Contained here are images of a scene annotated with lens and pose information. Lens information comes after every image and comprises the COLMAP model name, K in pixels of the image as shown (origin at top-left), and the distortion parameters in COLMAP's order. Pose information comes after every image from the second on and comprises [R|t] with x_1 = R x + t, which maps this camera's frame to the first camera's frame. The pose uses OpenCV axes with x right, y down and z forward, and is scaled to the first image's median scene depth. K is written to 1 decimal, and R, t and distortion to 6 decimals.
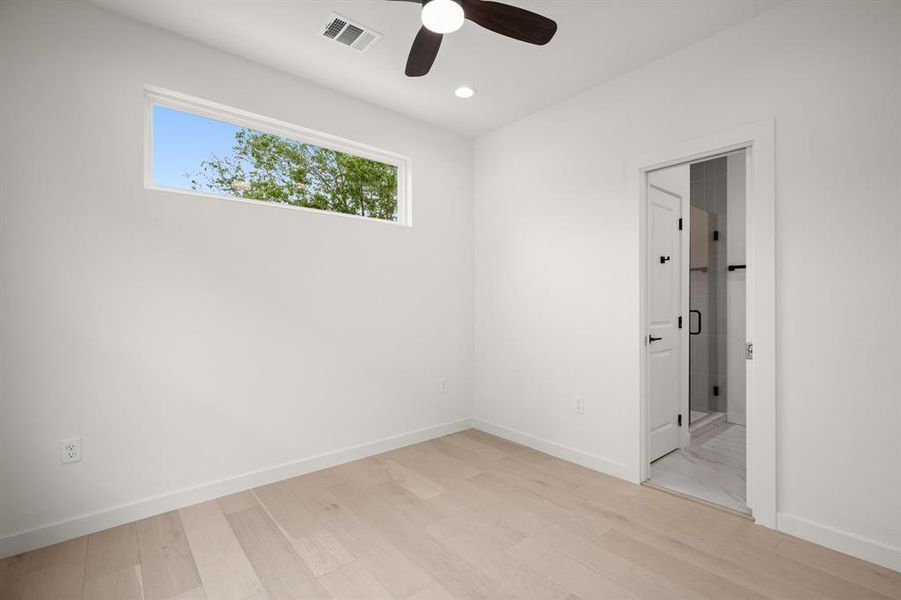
lens RADIAL K [[408.2, 0, 457.9], [0, 408.2, 302.8], [0, 0, 1]] dist [0.000531, -0.000642]
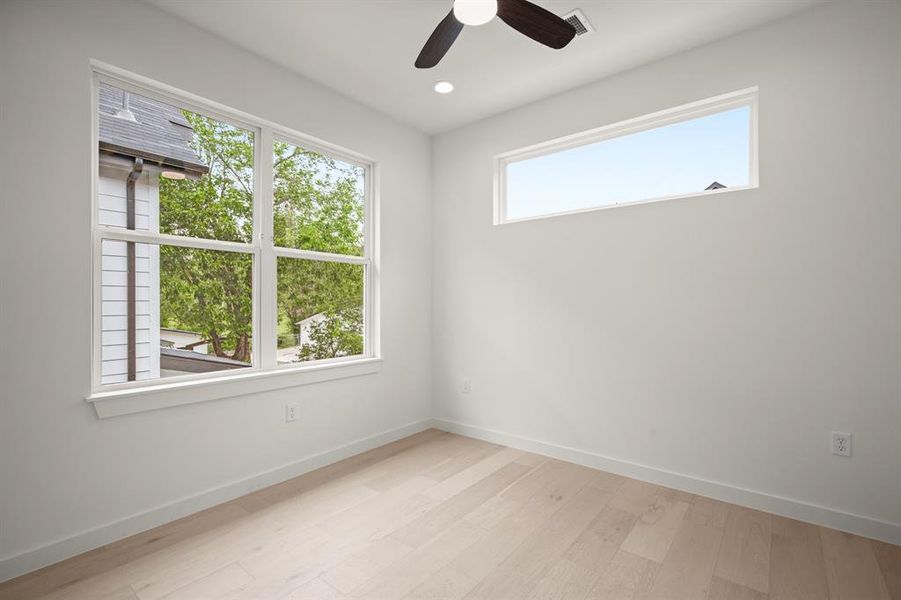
lens RADIAL K [[408.2, 0, 457.9], [0, 408.2, 302.8], [0, 0, 1]] dist [0.000531, -0.000642]
pose [[0.189085, 0.007804, -0.981930, 0.687427], [0.003006, 0.999959, 0.008526, -0.007664], [0.981956, -0.004563, 0.189054, 0.574574]]
